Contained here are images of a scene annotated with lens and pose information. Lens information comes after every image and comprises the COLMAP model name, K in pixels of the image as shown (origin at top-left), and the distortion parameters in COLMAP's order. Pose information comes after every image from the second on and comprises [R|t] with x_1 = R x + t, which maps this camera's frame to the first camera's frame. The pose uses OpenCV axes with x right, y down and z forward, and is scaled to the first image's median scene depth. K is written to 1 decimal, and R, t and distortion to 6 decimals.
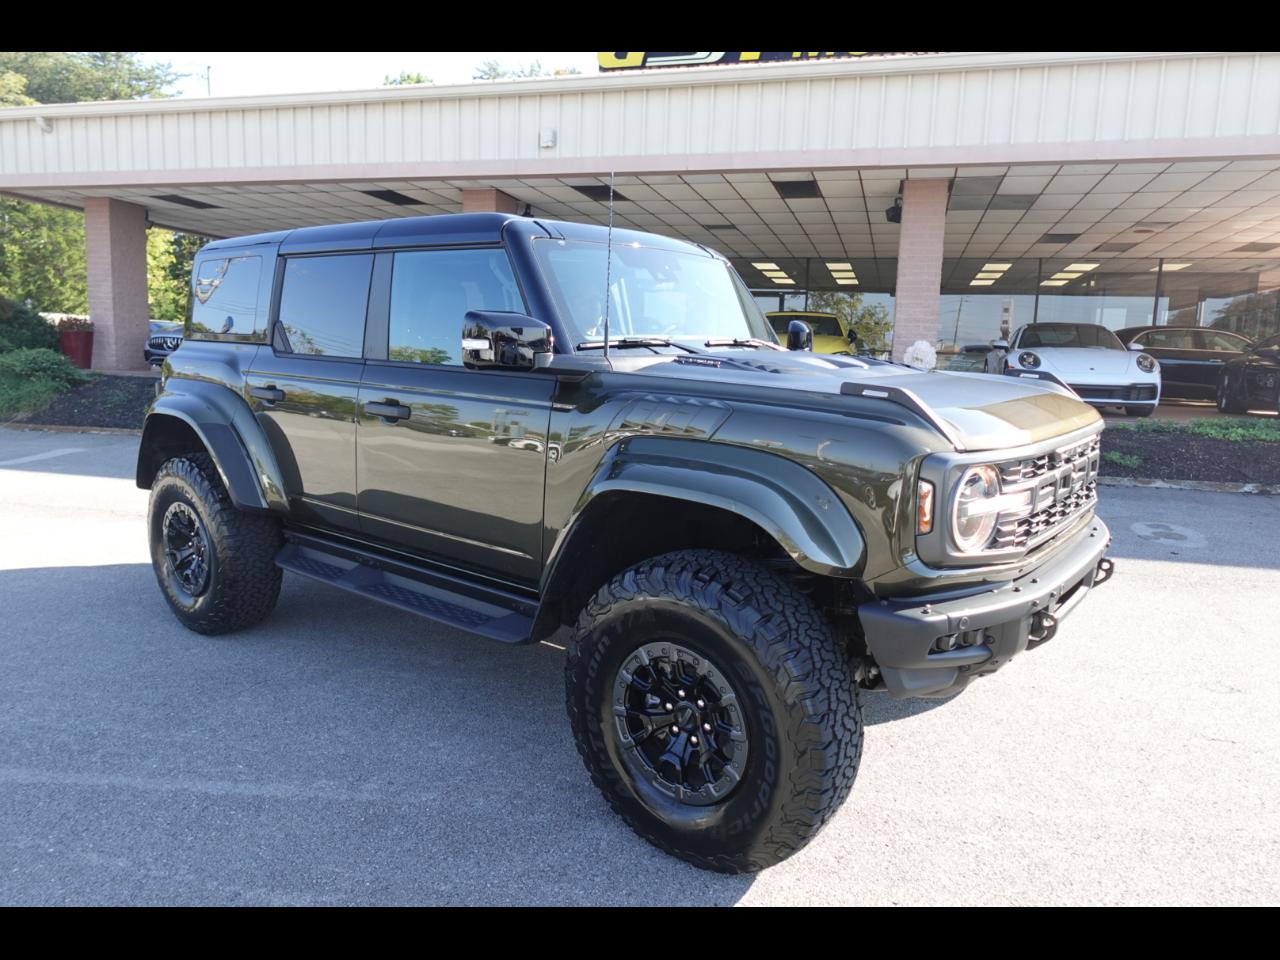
lens RADIAL K [[864.8, 0, 640.0], [0, 864.8, 480.0], [0, 0, 1]] dist [-0.001469, 0.002944]
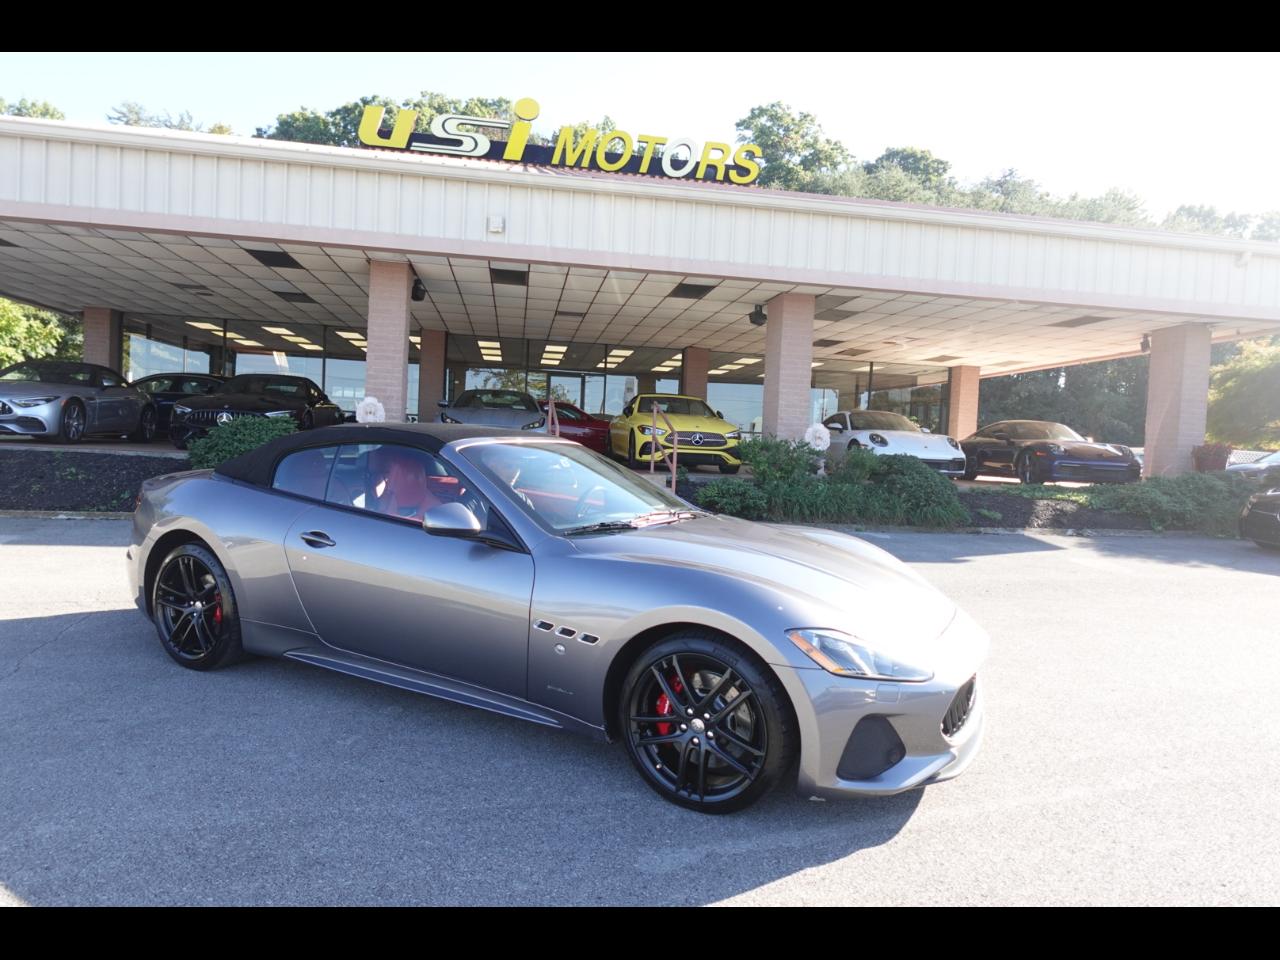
lens RADIAL K [[832.3, 0, 640.0], [0, 832.3, 480.0], [0, 0, 1]] dist [-0.003860, 0.003160]
pose [[0.905701, -0.008252, 0.423838, -0.335019], [0.041943, 0.996649, -0.070224, -0.006334], [-0.421838, 0.081379, 0.903012, 0.034785]]
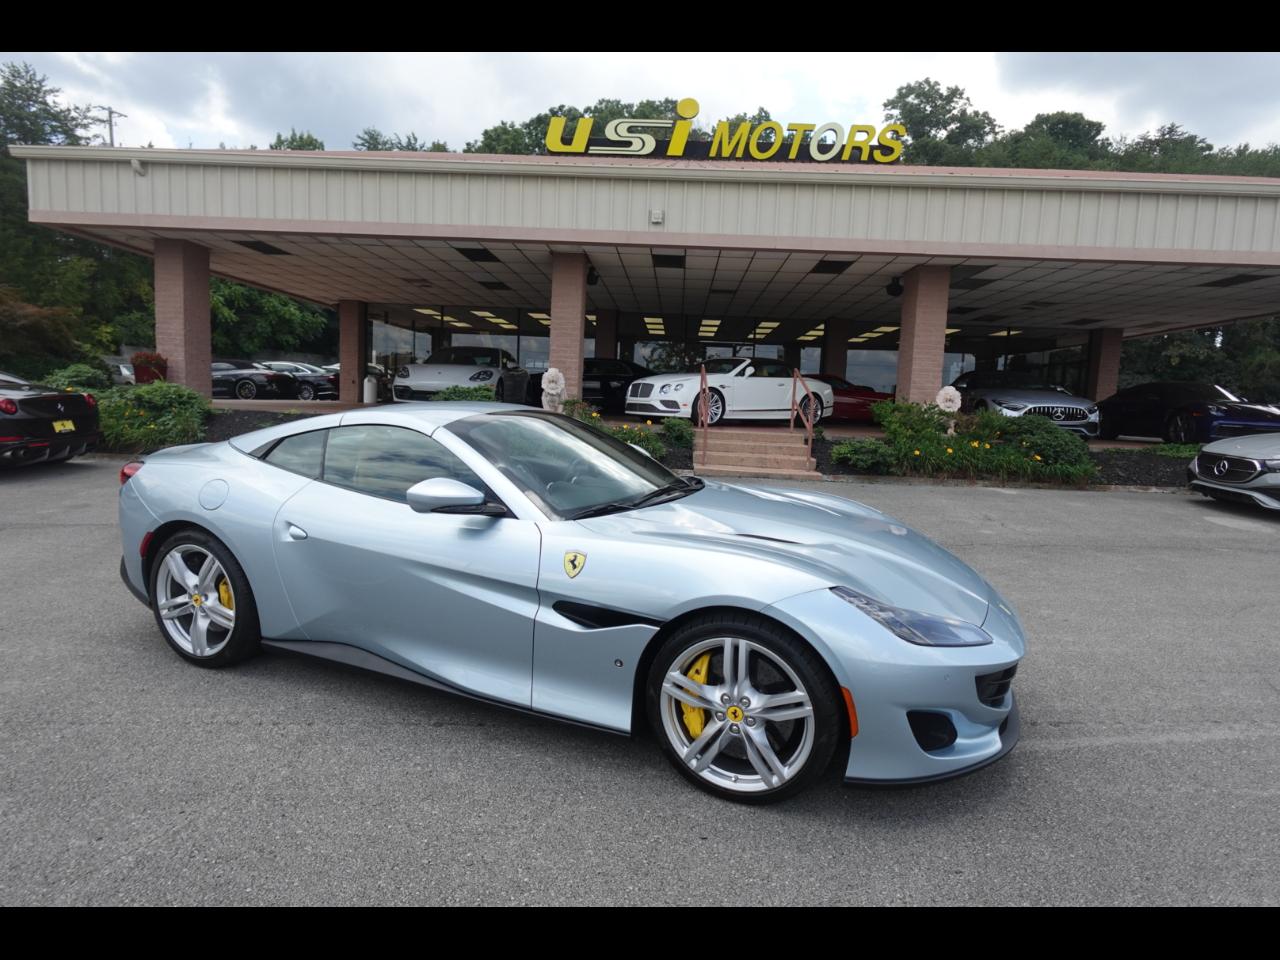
lens RADIAL K [[722.9, 0, 640.0], [0, 722.9, 480.0], [0, 0, 1]] dist [-0.001017, 0.000746]
pose [[0.972322, -0.018711, 0.232894, -0.329029], [0.023374, 0.999577, -0.017278, -0.007078], [-0.232472, 0.022244, 0.972349, 0.025601]]
